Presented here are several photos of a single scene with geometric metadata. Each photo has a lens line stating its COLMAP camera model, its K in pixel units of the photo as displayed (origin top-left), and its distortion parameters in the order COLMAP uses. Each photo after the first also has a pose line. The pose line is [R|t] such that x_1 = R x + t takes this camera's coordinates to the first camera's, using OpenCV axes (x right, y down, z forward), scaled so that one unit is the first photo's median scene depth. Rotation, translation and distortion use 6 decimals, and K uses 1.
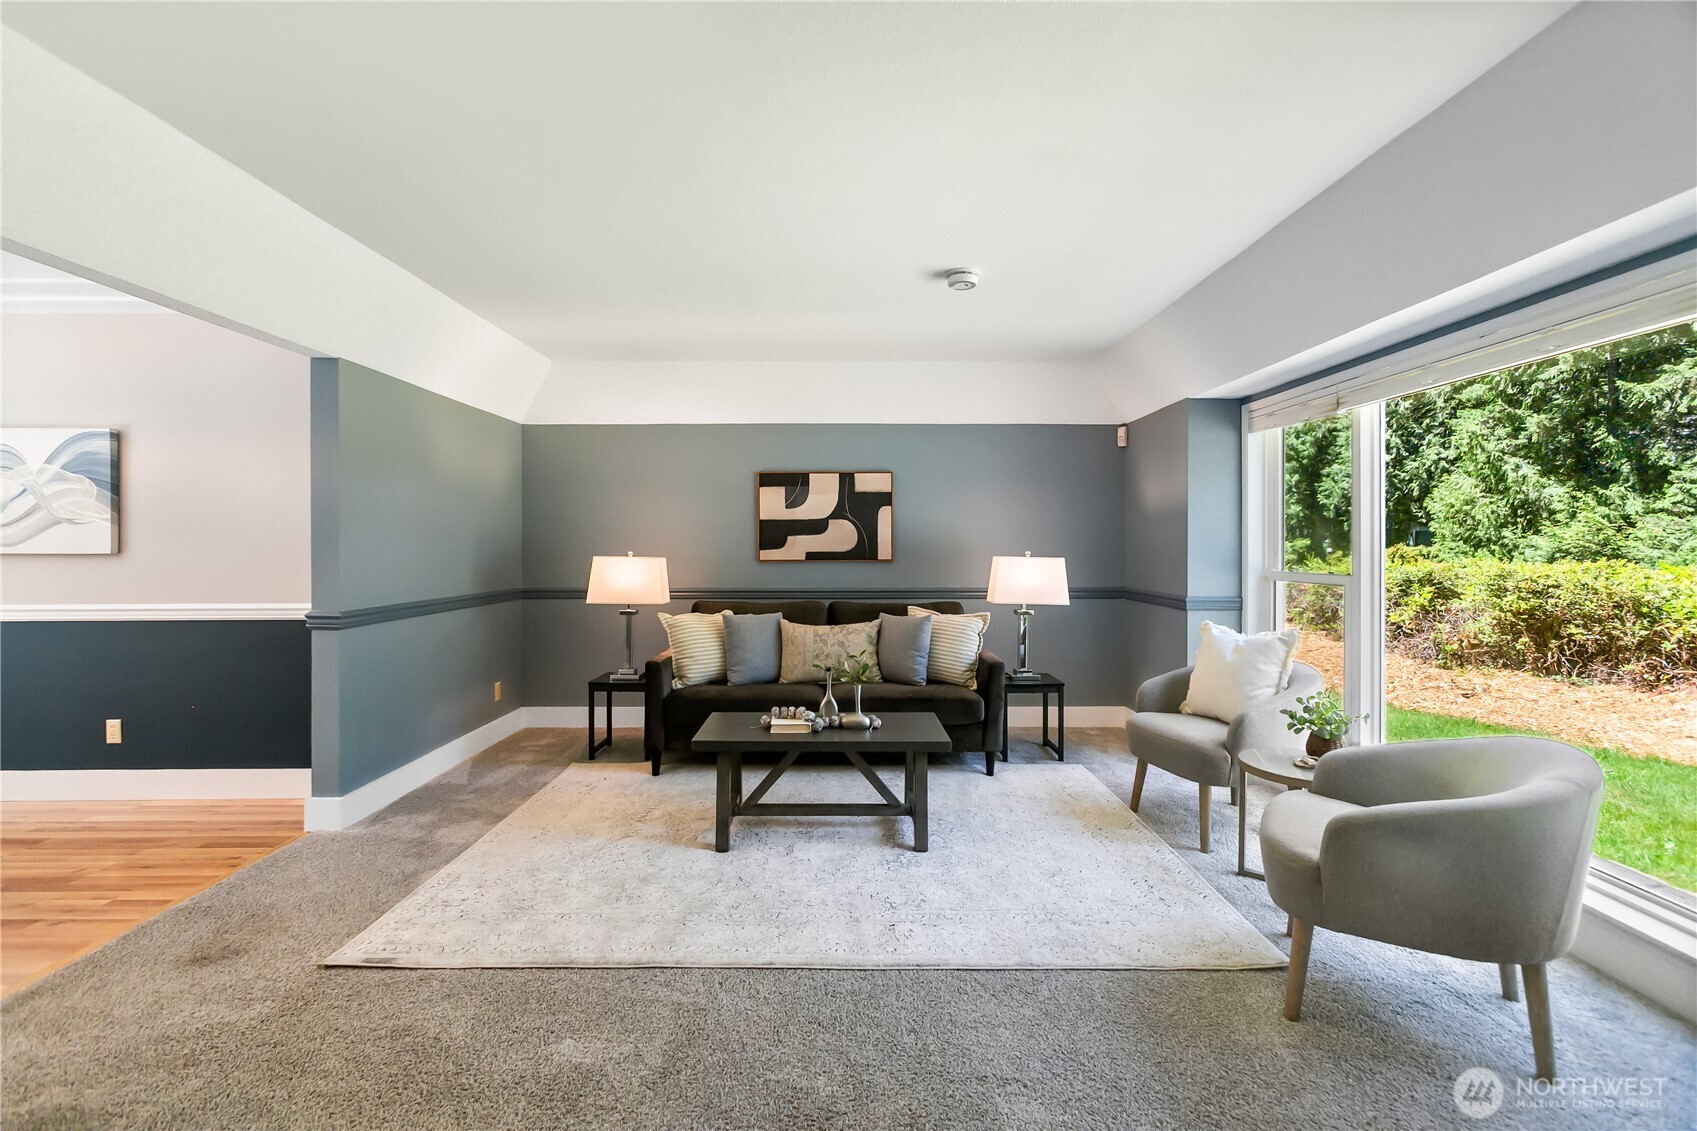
lens RADIAL K [[759.1, 0, 848.7], [0, 759.1, 546.6], [0, 0, 1]] dist [-0.024552, 0.017664]
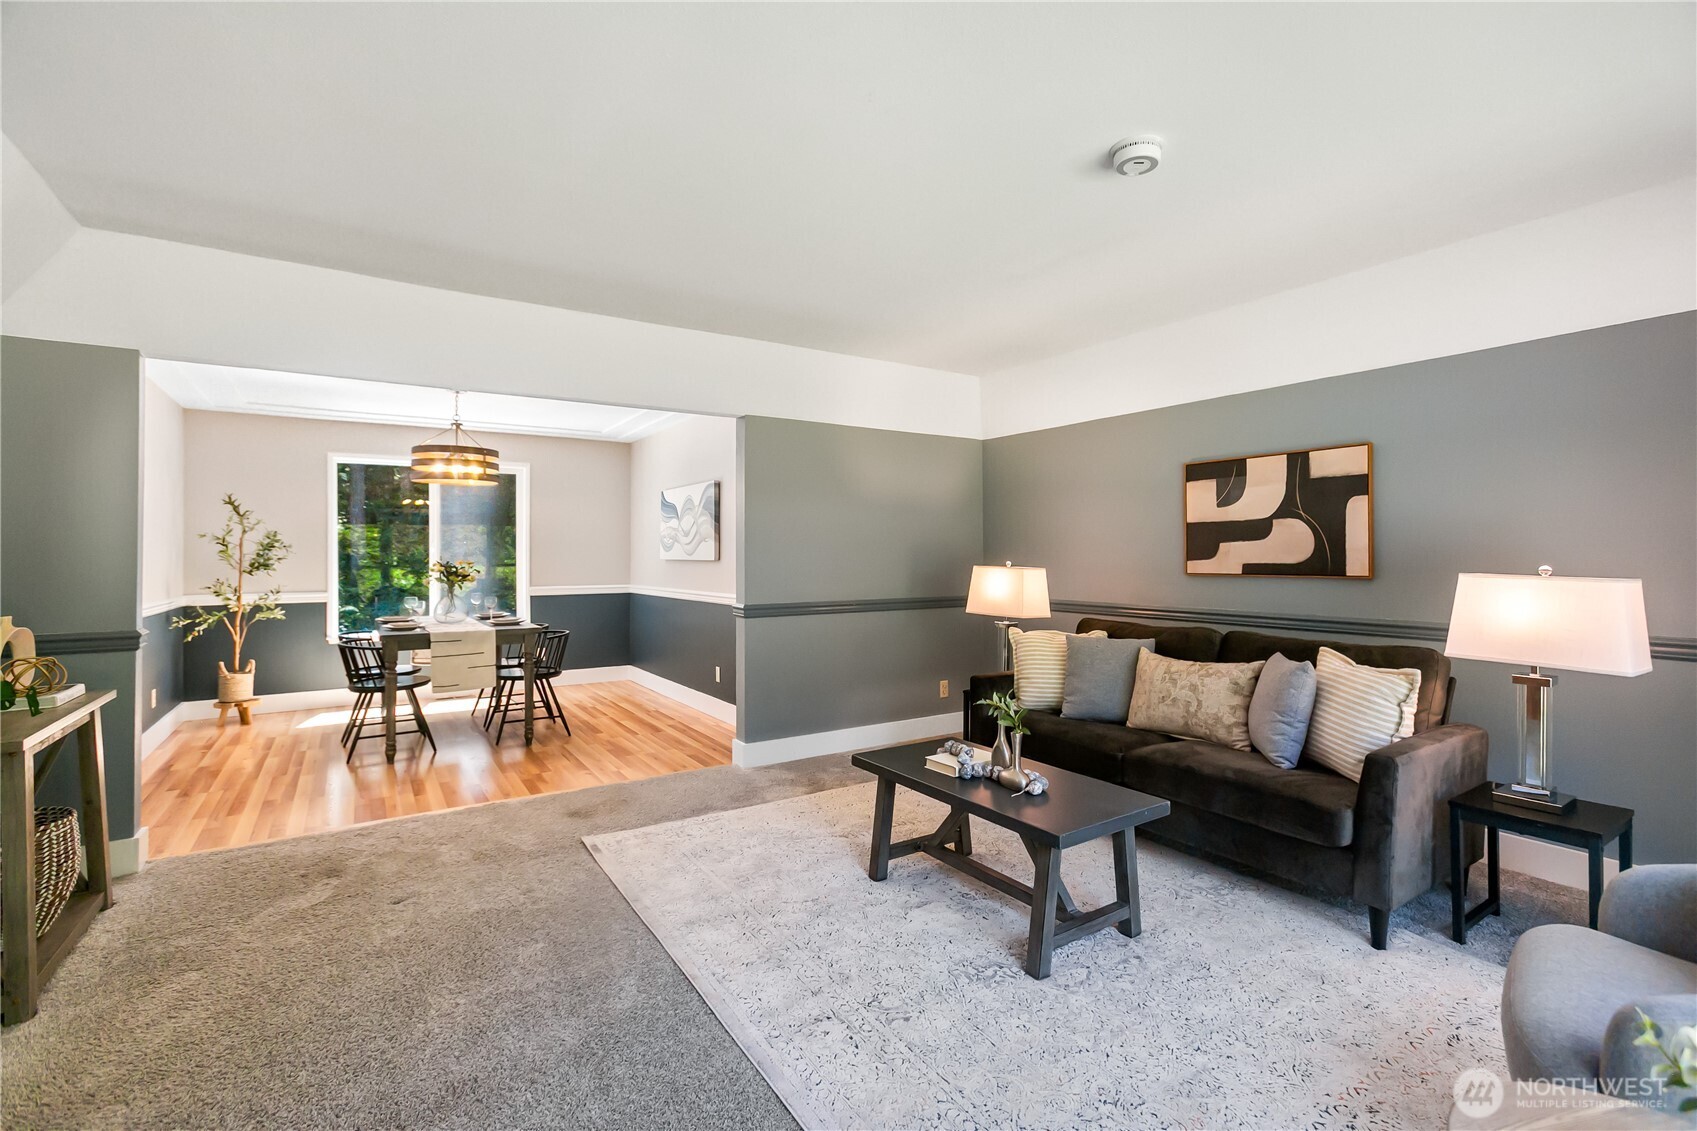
lens RADIAL K [[759.1, 0, 848.7], [0, 759.1, 546.6], [0, 0, 1]] dist [-0.024552, 0.017664]
pose [[0.549475, -0.009952, -0.835451, 0.535301], [-0.001497, 0.999916, -0.012897, 0.000722], [0.835509, 0.008337, 0.549414, 0.399442]]
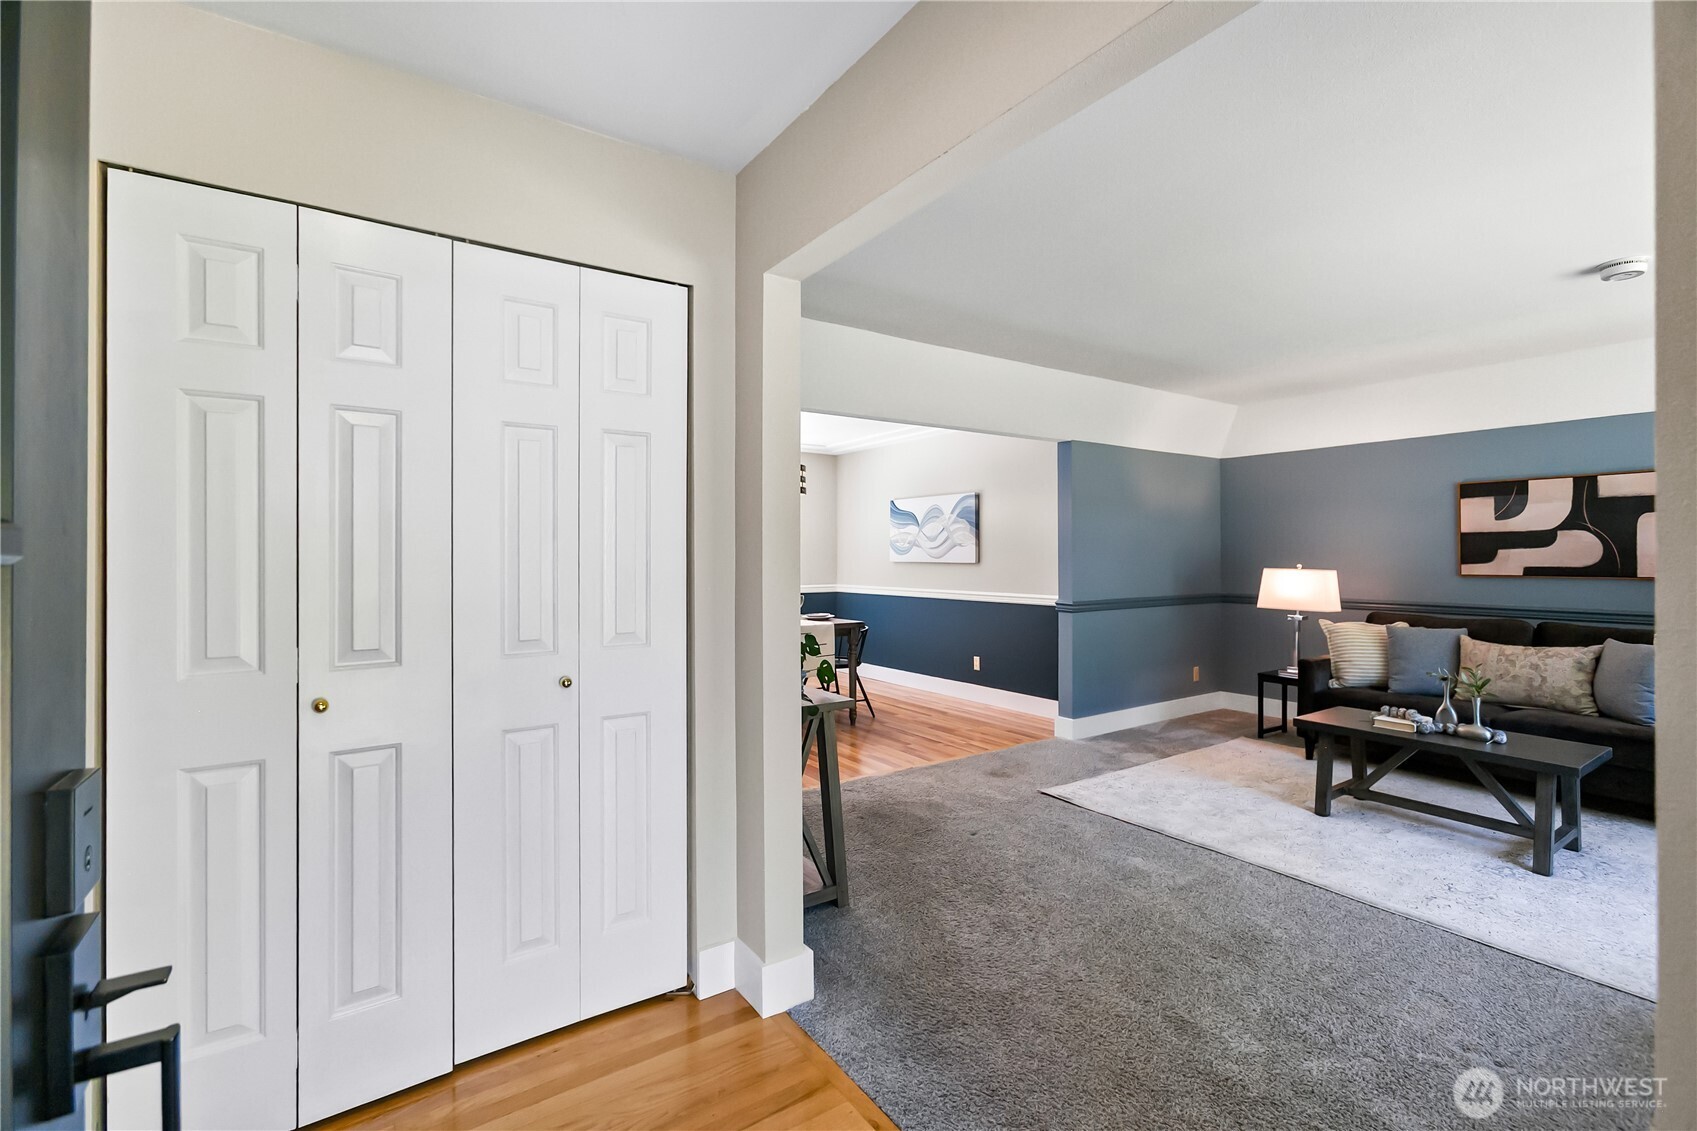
lens RADIAL K [[750.6, 0, 859.5], [0, 750.6, 551.7], [0, 0, 1]] dist [-0.002891, 0.007259]
pose [[0.567632, -0.003377, -0.823276, 0.354015], [-0.001185, 0.999987, -0.004918, -0.008655], [0.823282, 0.003767, 0.567621, -0.251368]]
